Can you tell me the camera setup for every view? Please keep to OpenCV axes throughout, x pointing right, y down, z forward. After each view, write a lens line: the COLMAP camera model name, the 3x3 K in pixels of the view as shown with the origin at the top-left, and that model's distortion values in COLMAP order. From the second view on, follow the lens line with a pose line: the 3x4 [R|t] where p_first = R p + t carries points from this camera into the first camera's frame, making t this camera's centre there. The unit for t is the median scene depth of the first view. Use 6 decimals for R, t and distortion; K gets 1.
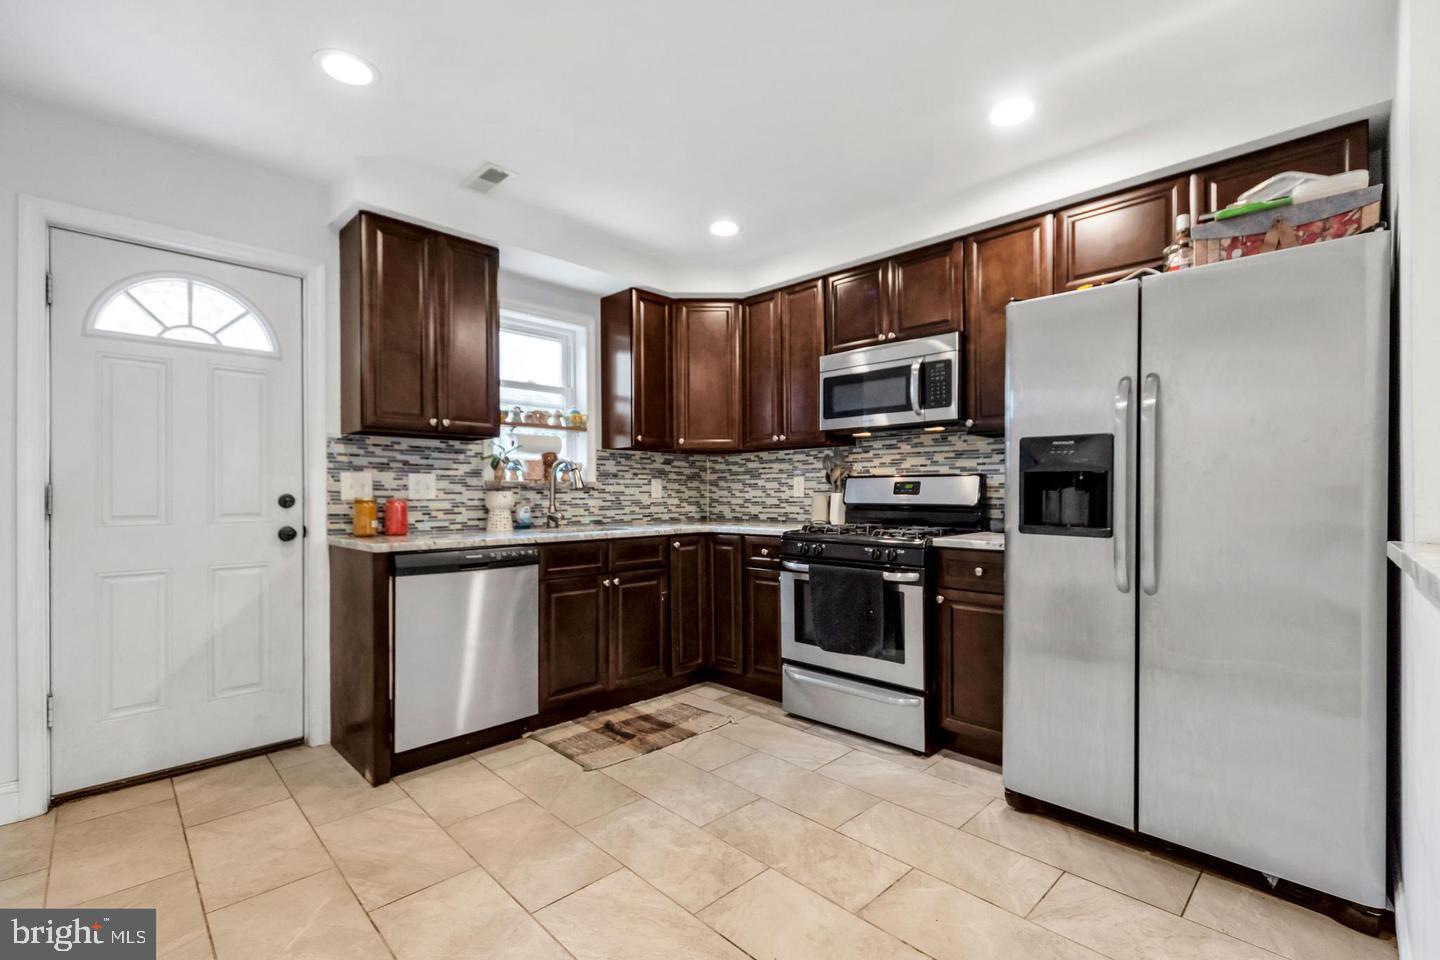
lens RADIAL K [[636.6, 0, 725.2], [0, 636.6, 494.4], [0, 0, 1]] dist [-0.012912, 0.000655]
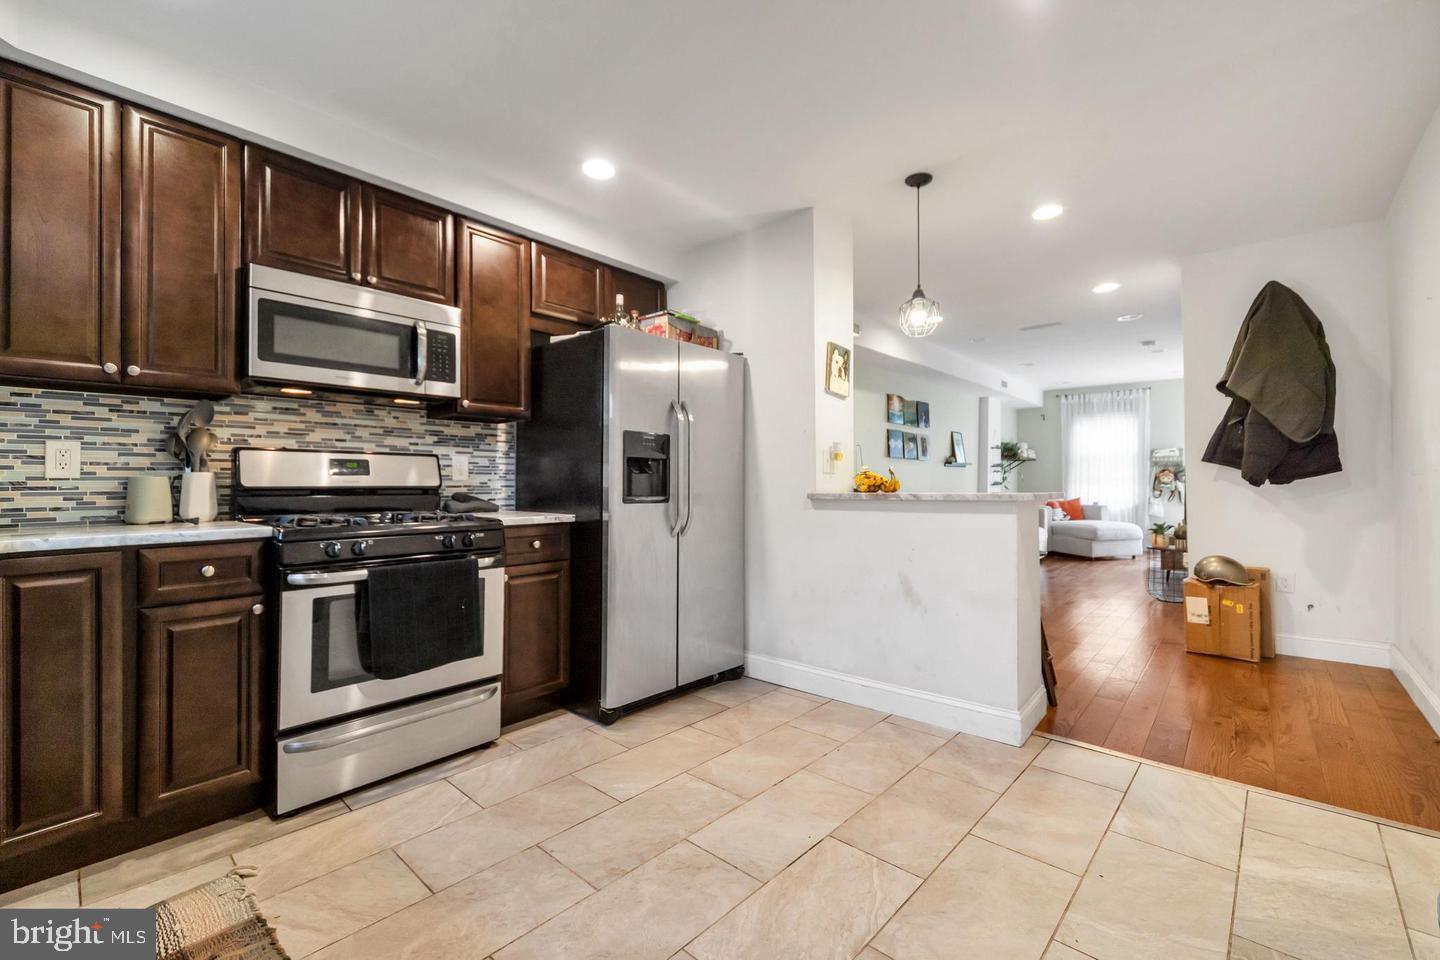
lens RADIAL K [[604.8, 0, 725.1], [0, 604.8, 482.5], [0, 0, 1]] dist [0.012401, -0.000338]
pose [[-0.051035, -0.001169, 0.998696, -0.563311], [0.003551, 0.999993, 0.001352, 0.011332], [-0.998691, 0.003615, -0.051030, 0.615255]]
